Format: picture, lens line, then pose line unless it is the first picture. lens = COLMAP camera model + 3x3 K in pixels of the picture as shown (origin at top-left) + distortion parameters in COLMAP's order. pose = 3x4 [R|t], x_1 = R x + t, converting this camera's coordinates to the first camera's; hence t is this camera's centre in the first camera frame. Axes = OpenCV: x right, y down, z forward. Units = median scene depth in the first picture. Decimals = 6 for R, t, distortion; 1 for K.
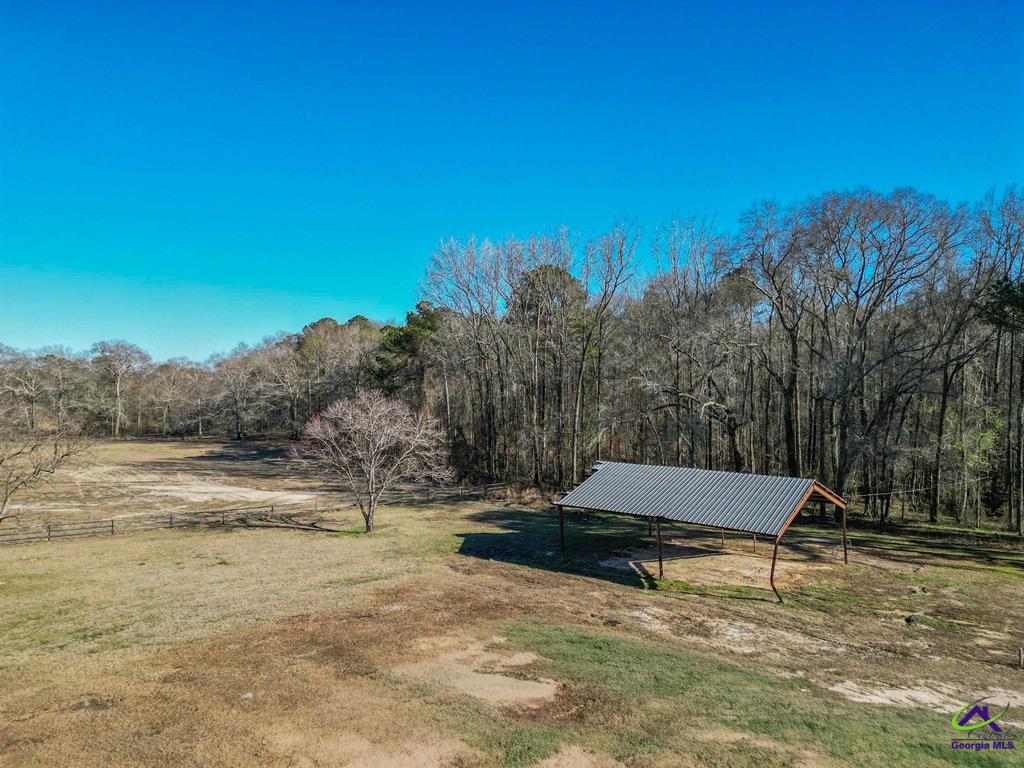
lens RADIAL K [[714.1, 0, 512.0], [0, 714.1, 384.0], [0, 0, 1]] dist [0.090059, -0.090991]
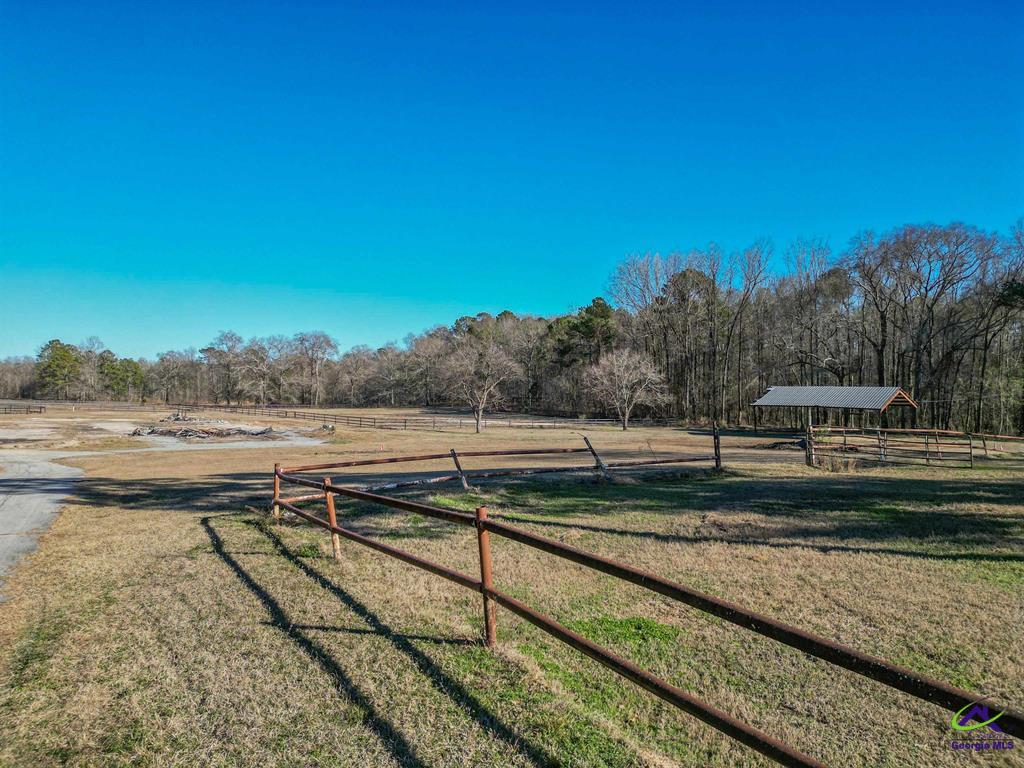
lens RADIAL K [[714.1, 0, 512.0], [0, 714.1, 384.0], [0, 0, 1]] dist [0.090059, -0.090991]
pose [[0.996375, 0.002462, -0.085034, -0.273894], [-0.002286, 0.999995, 0.002159, 0.078395], [0.085039, -0.001957, 0.996376, -0.625240]]
